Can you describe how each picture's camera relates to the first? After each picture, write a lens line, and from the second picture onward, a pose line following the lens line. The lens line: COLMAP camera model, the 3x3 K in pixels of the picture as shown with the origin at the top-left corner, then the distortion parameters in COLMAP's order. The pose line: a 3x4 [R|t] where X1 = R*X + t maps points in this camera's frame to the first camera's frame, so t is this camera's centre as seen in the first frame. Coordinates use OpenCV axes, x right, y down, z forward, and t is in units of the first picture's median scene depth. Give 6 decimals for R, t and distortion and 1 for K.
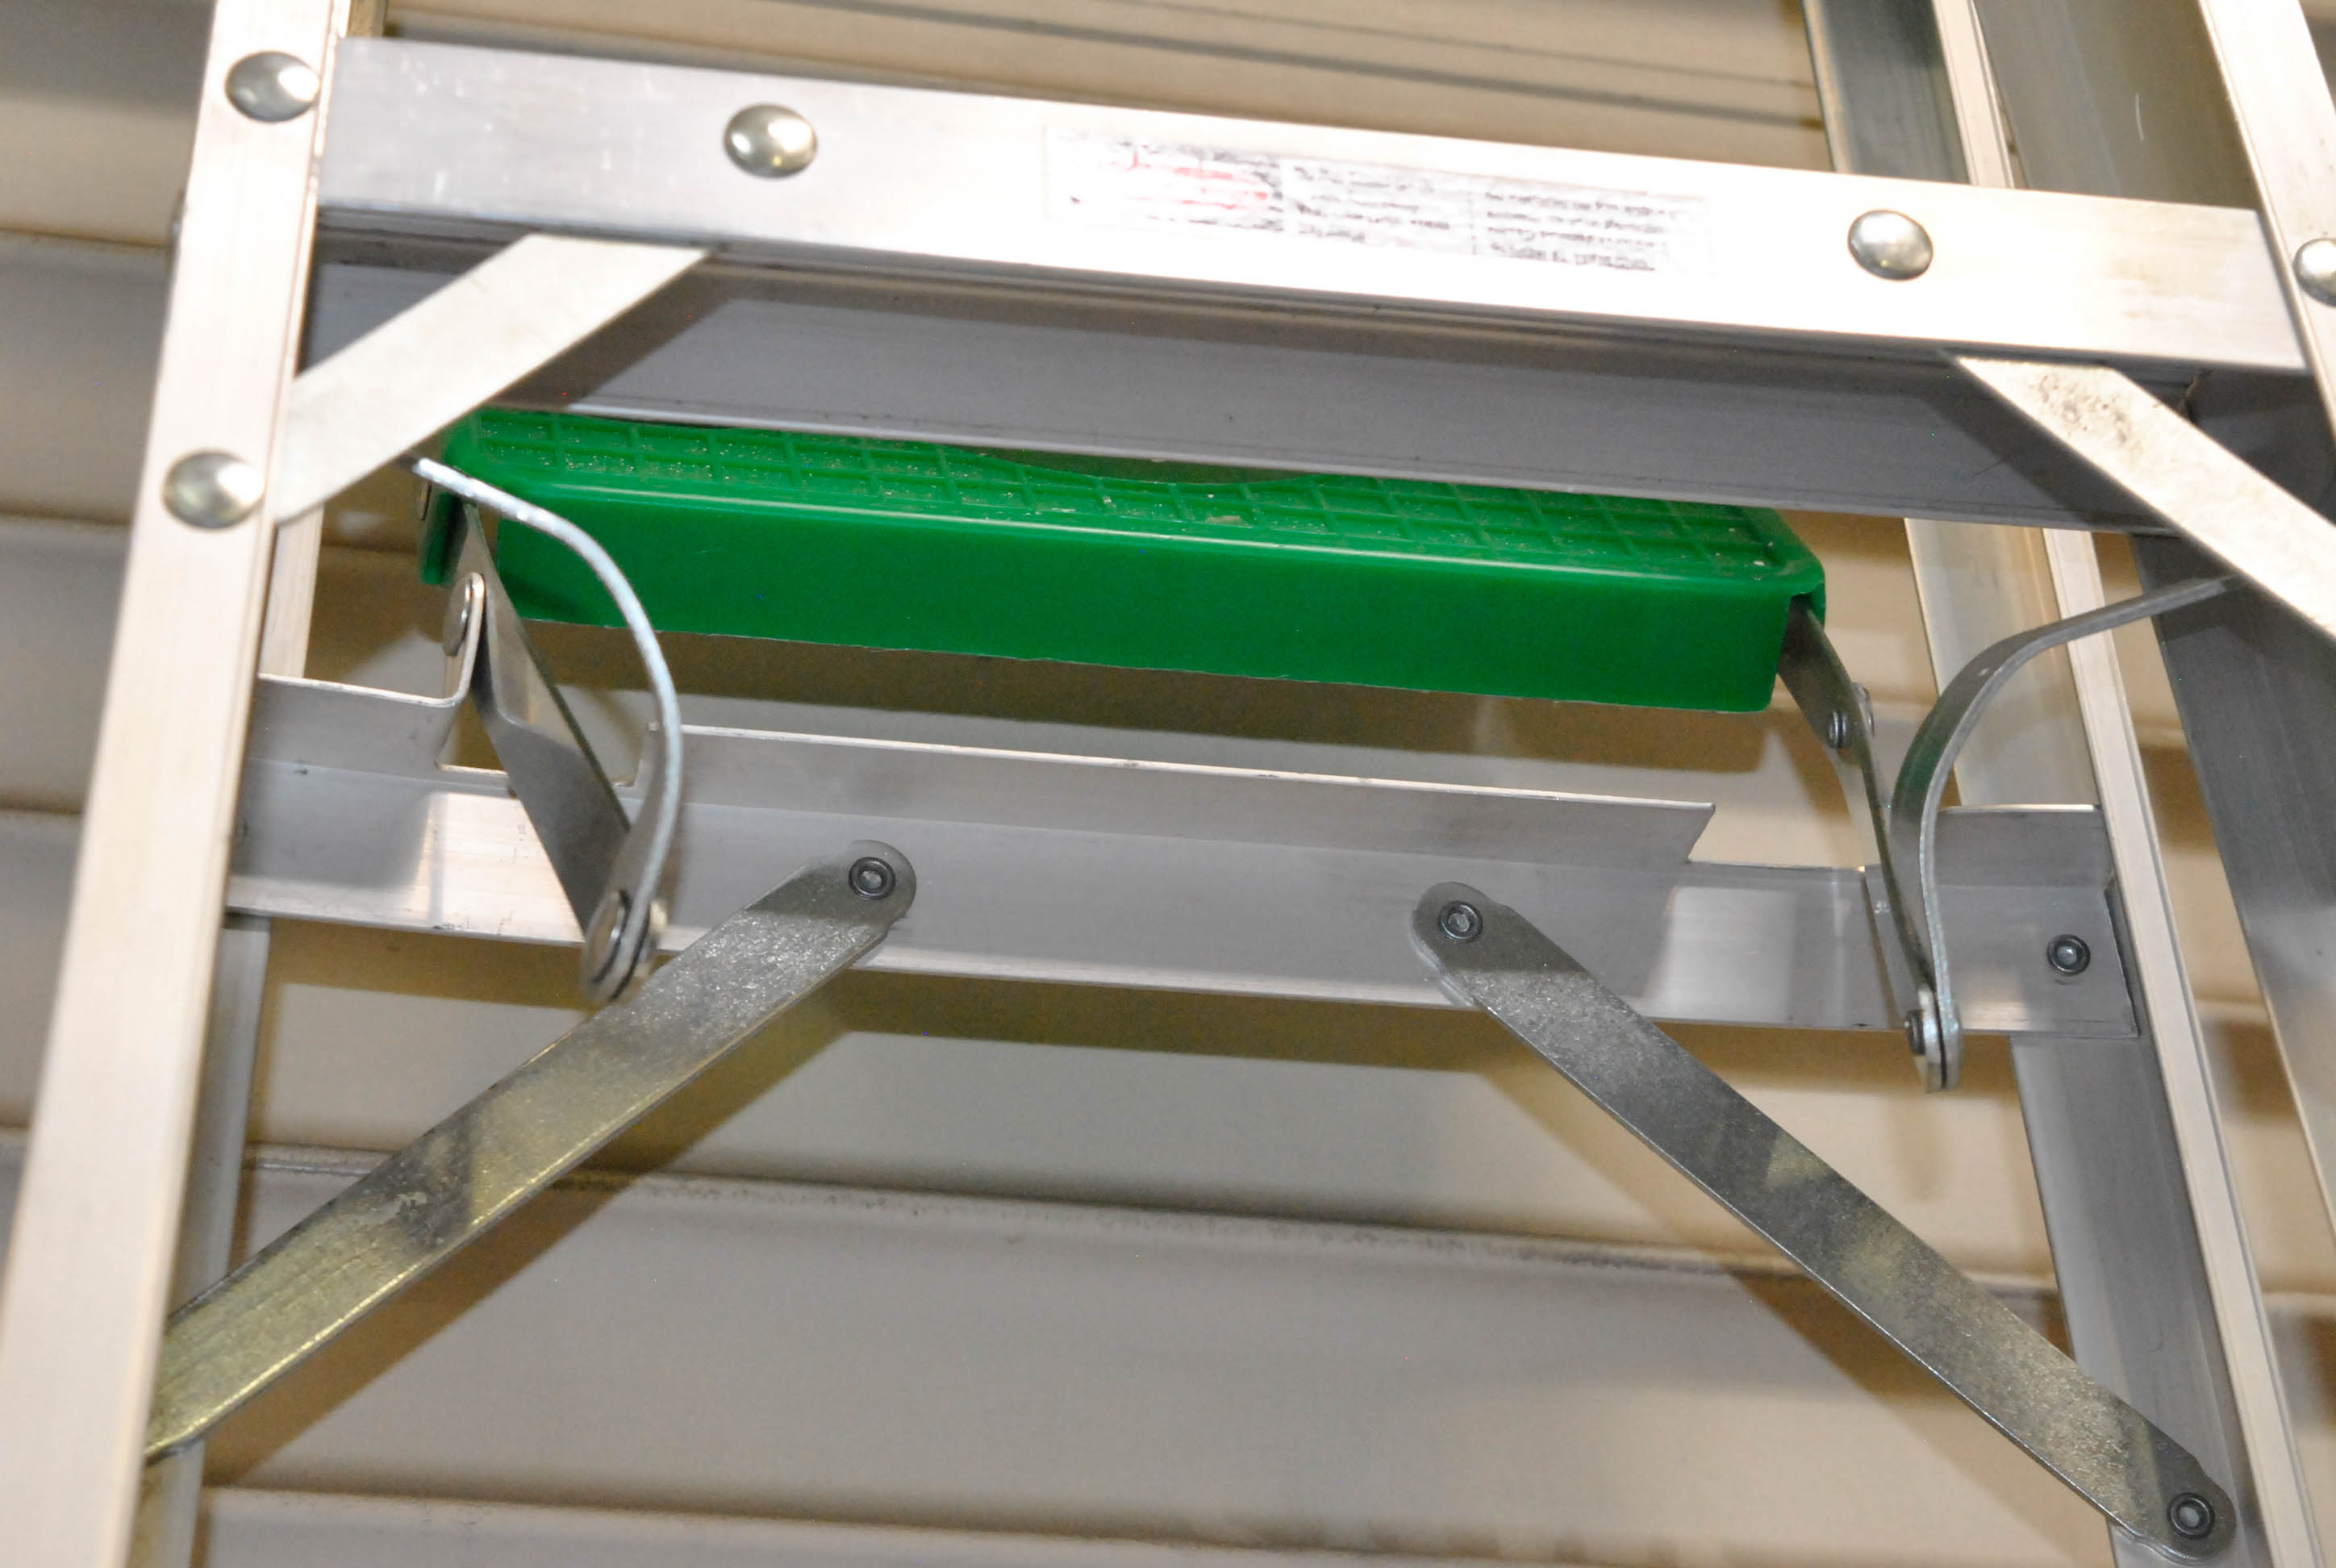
lens RADIAL K [[5256.0, 0, 1170.5], [0, 5256.0, 783.8], [0, 0, 1]] dist [0.178771, 0.000000]
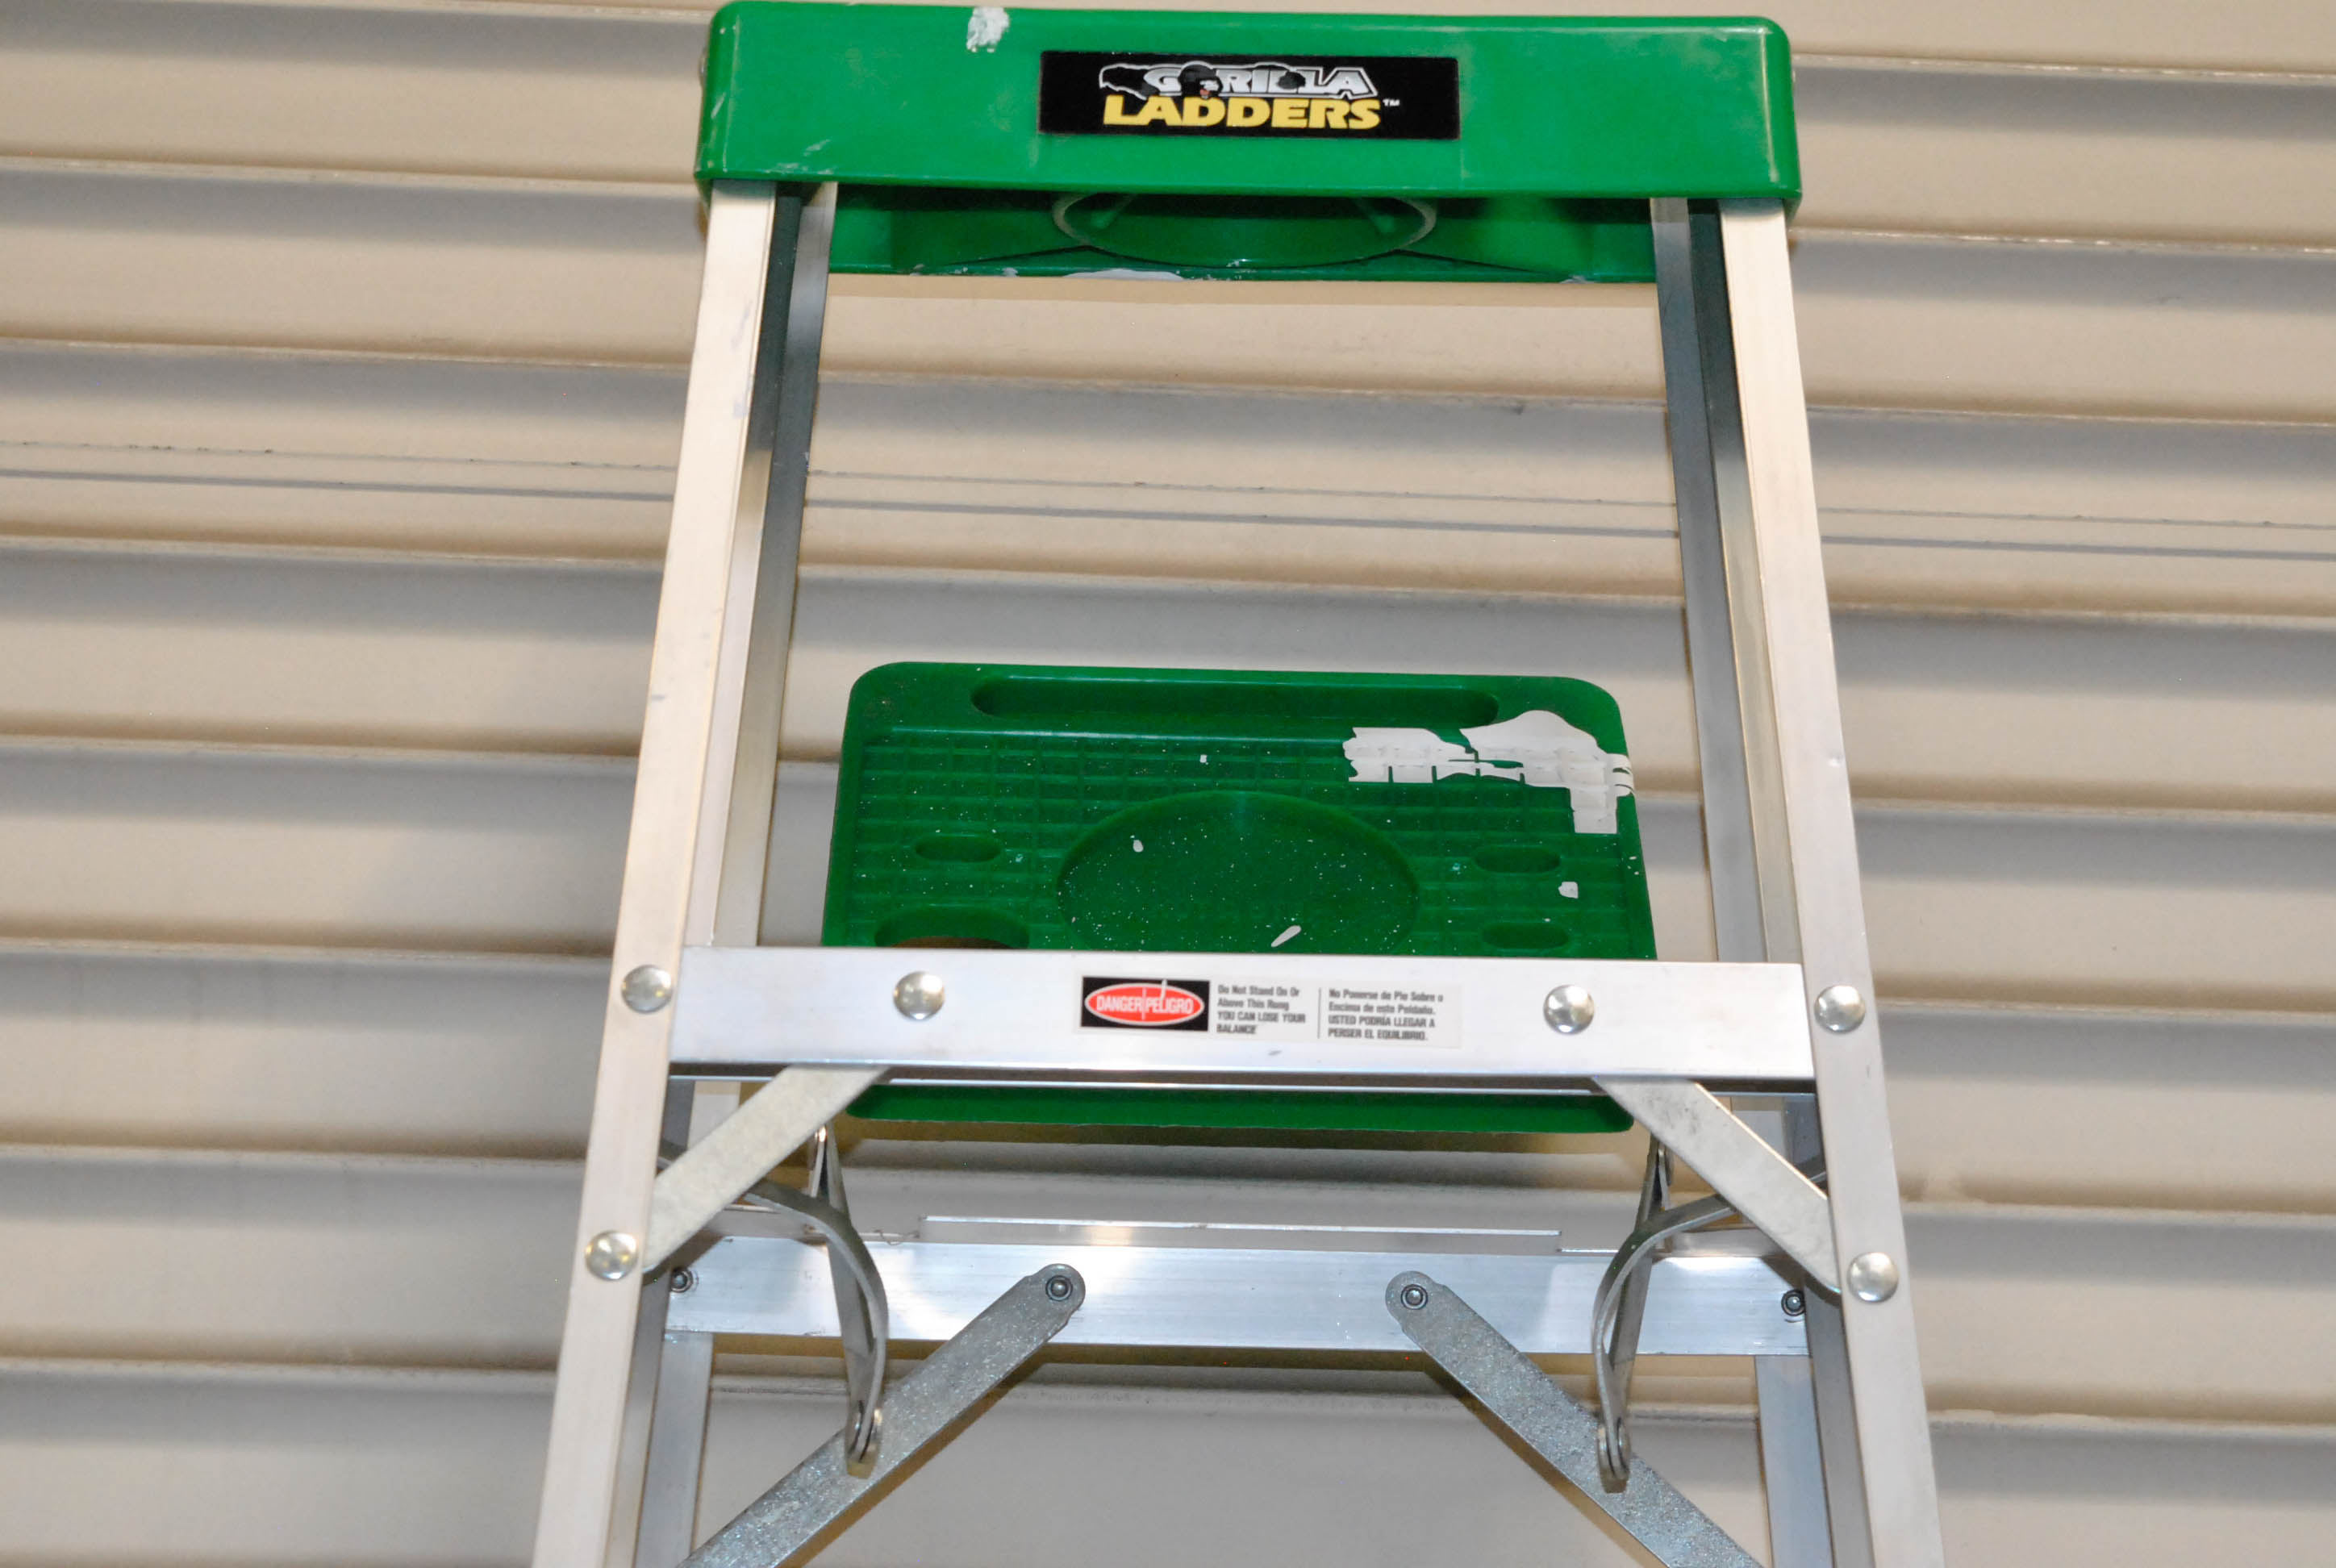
lens RADIAL K [[5353.6, 0, 1173.3], [0, 5353.6, 783.8], [0, 0, 1]] dist [0.025002, 0.000000]
pose [[0.979307, -0.013177, -0.201952, 0.371352], [0.049992, 0.982705, 0.178300, -0.503293], [0.196110, -0.184707, 0.963029, -0.715370]]
